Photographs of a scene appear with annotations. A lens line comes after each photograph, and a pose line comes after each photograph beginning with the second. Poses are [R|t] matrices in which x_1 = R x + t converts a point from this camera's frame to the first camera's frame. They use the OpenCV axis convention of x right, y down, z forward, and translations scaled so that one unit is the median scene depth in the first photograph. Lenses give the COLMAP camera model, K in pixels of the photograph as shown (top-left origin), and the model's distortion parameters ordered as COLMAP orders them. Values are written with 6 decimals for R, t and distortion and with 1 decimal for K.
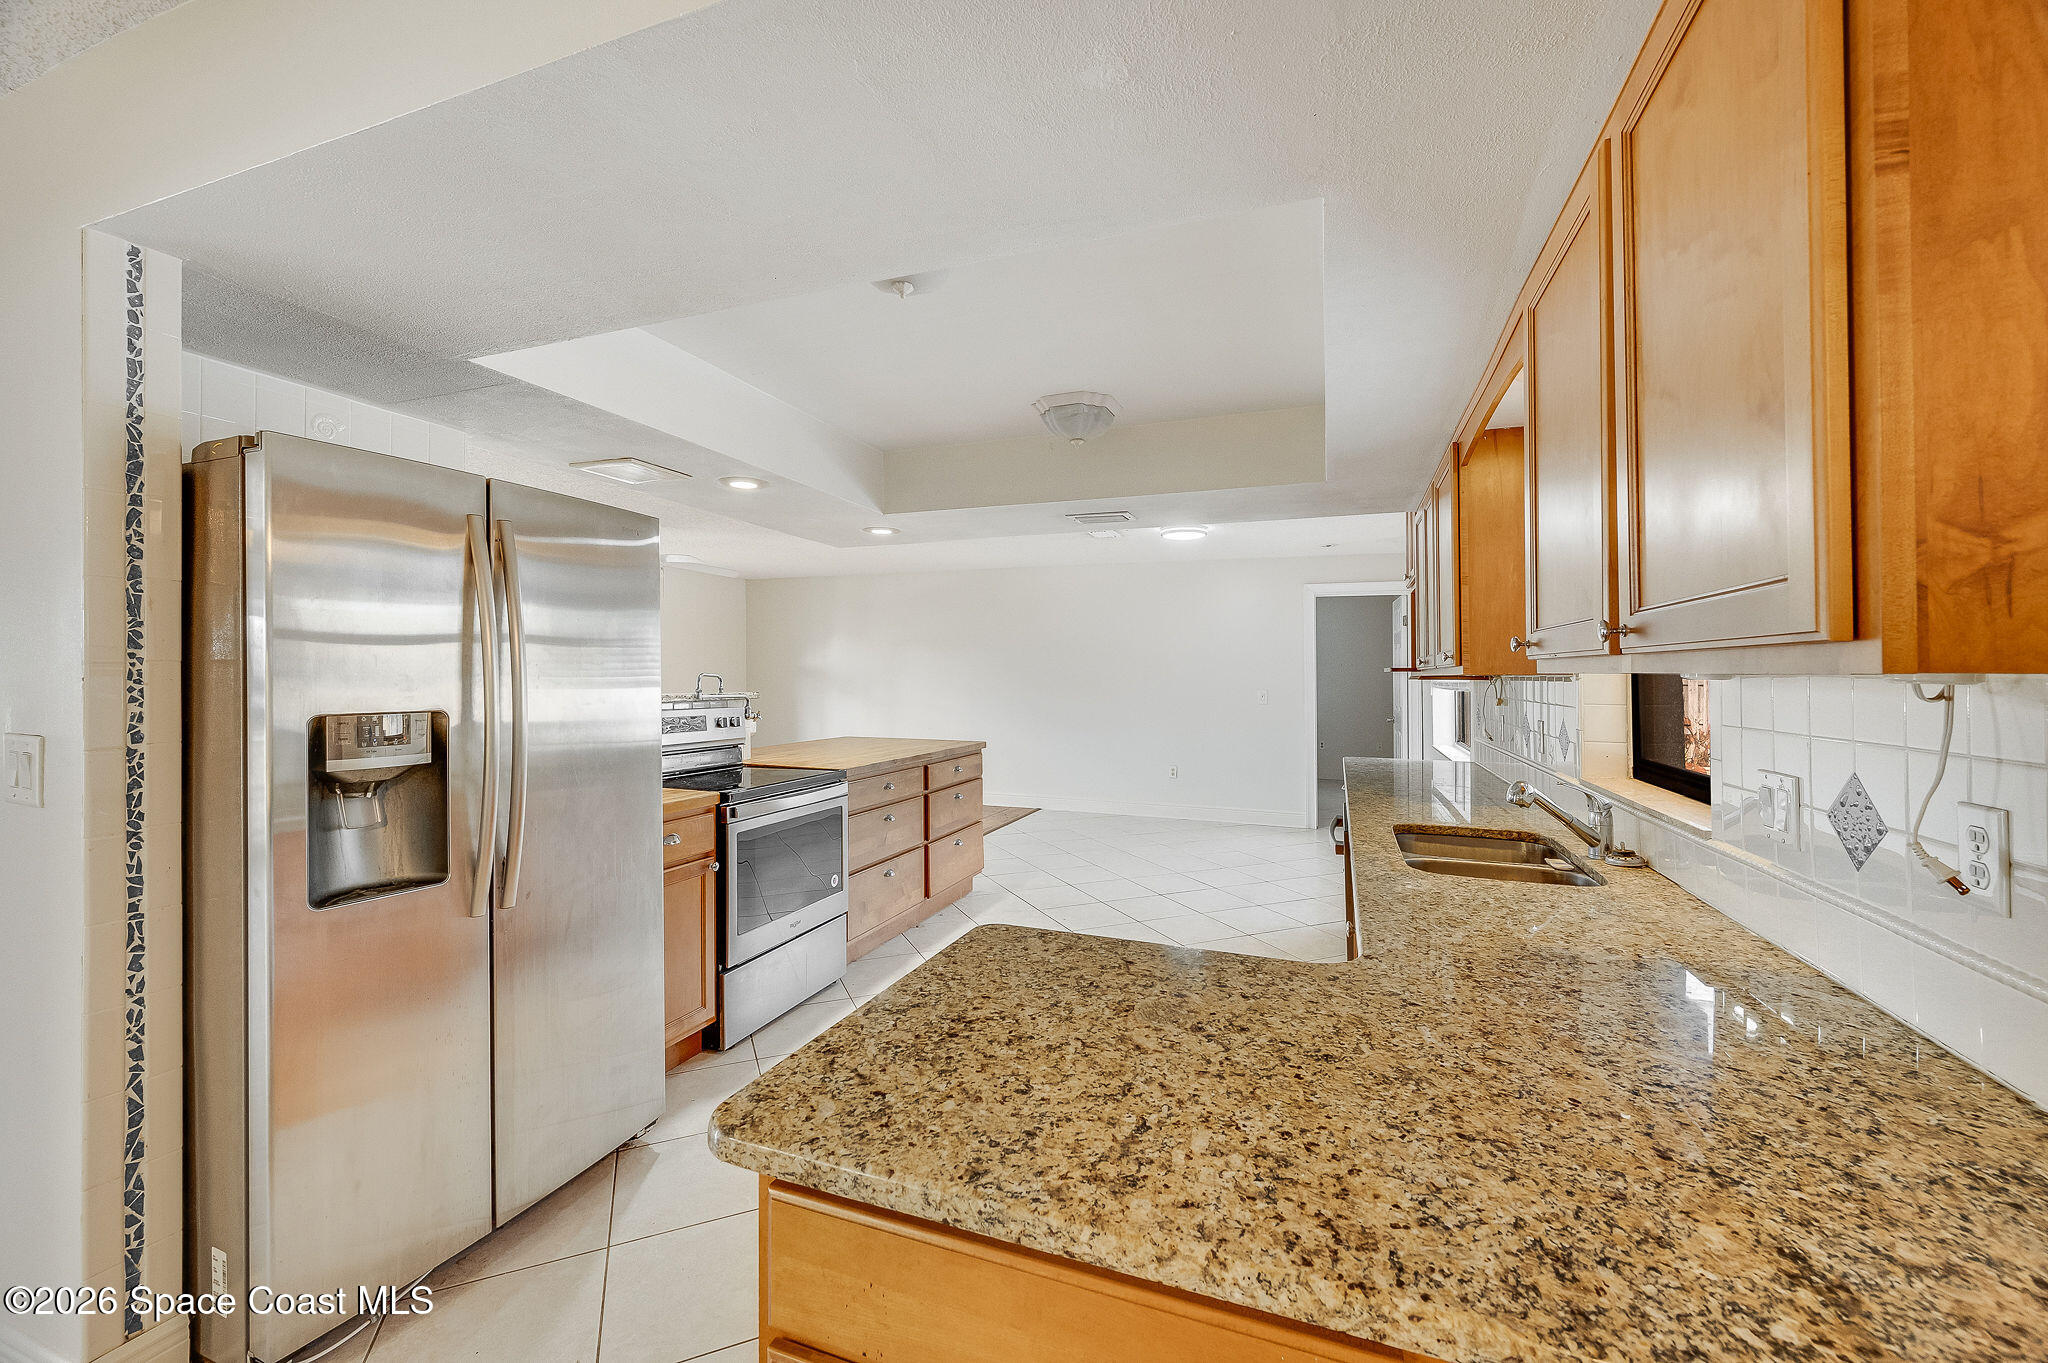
lens RADIAL K [[811.0, 0, 1028.3], [0, 811.0, 668.0], [0, 0, 1]] dist [0.000341, 0.000111]
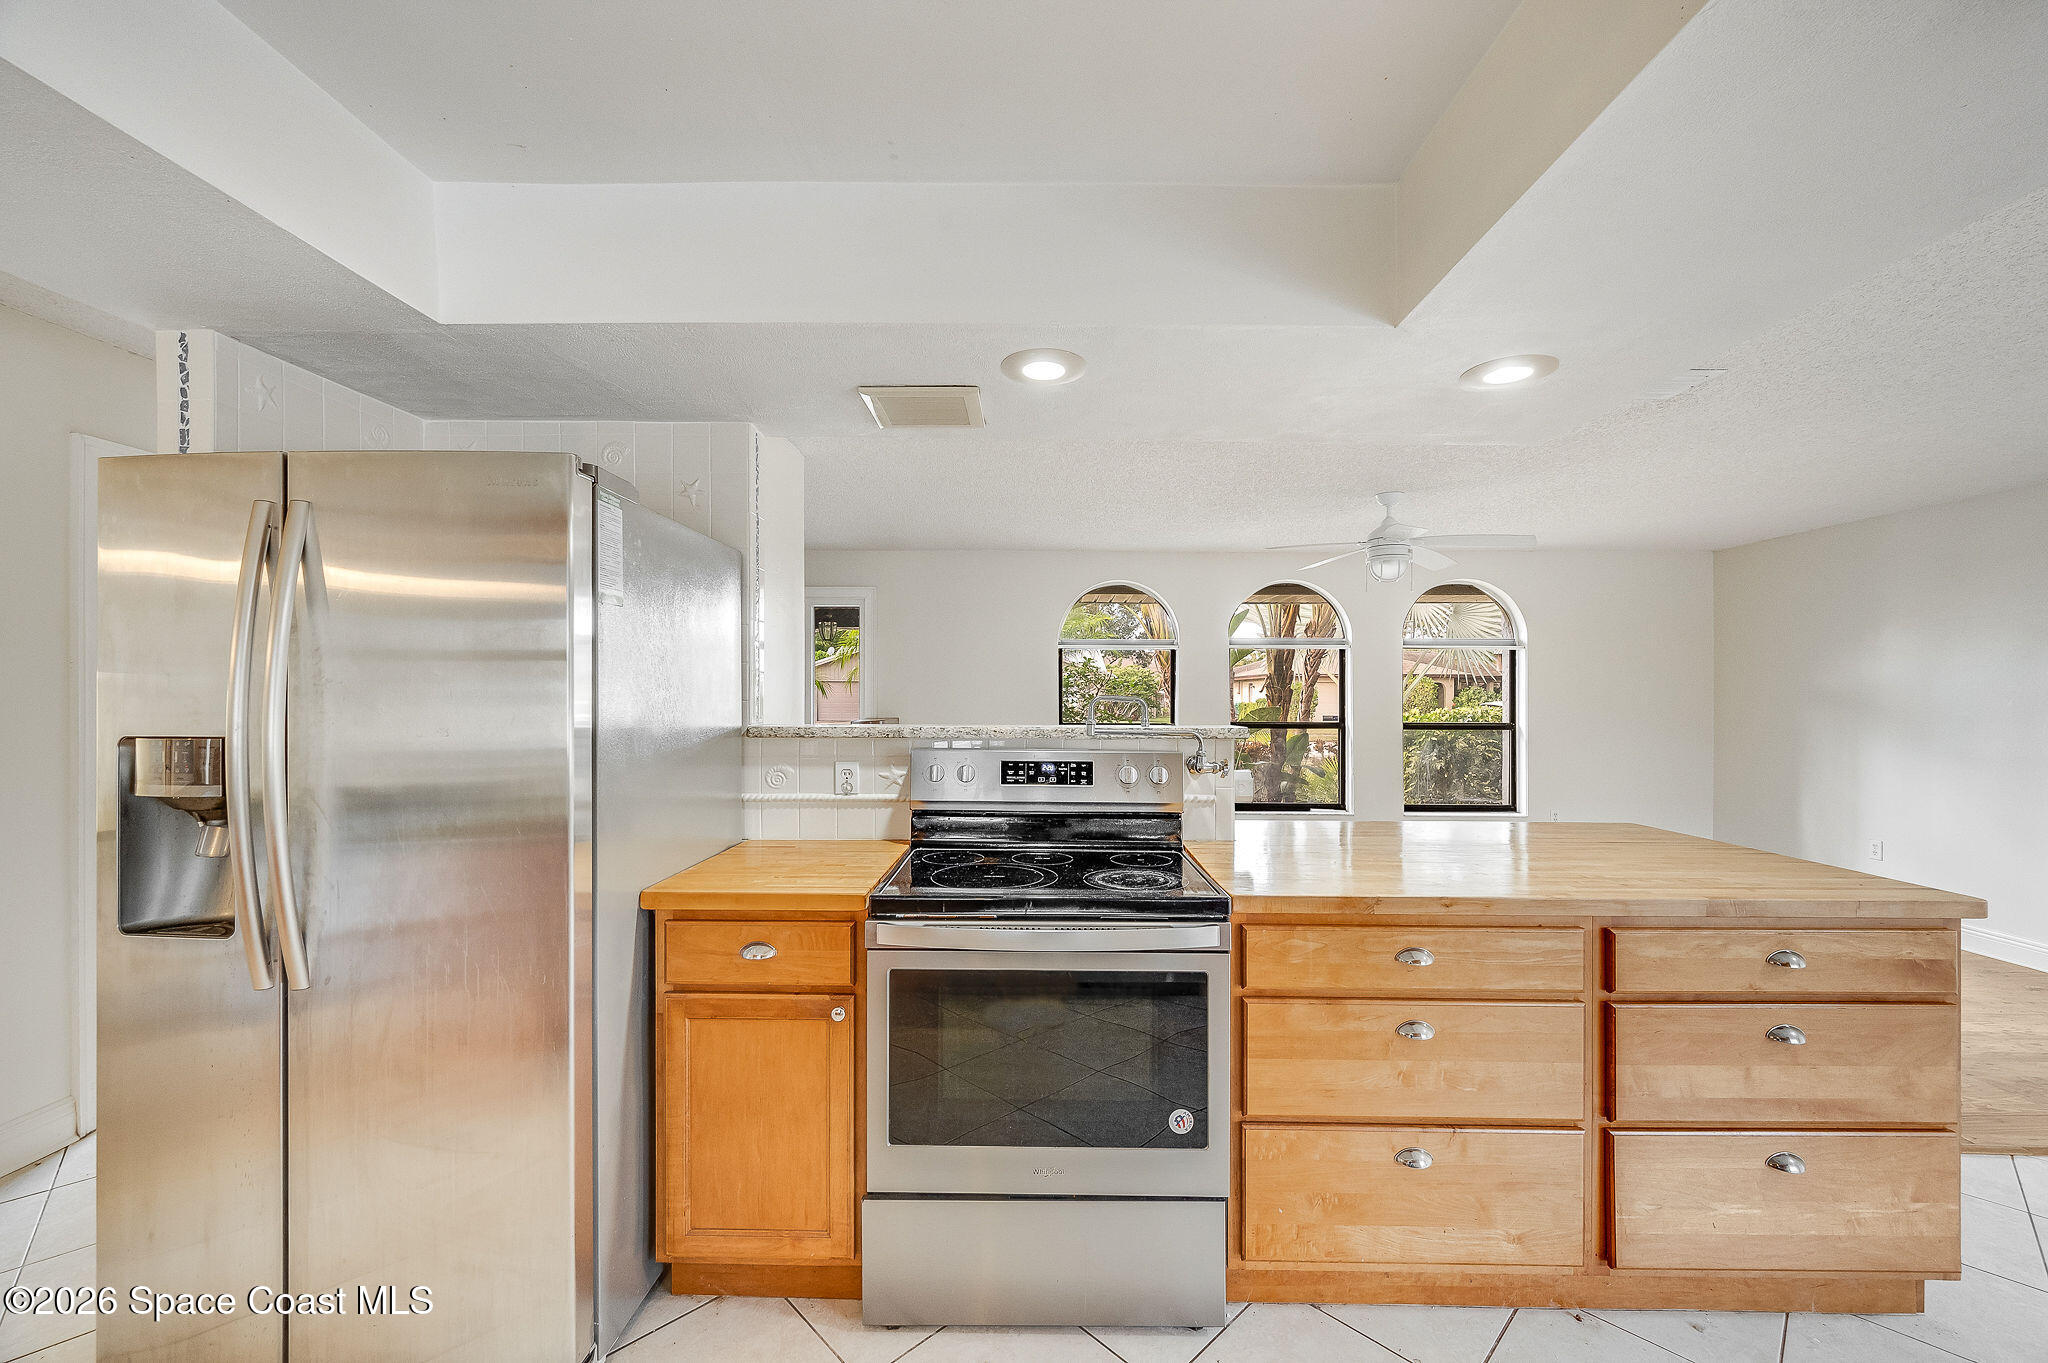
lens RADIAL K [[811.0, 0, 1032.9], [0, 811.0, 694.8], [0, 0, 1]] dist [0.000341, 0.000111]
pose [[0.338638, 0.000190, -0.940917, 0.167062], [0.004039, 0.999990, 0.001655, 0.005356], [0.940908, -0.004361, 0.338634, 0.667329]]
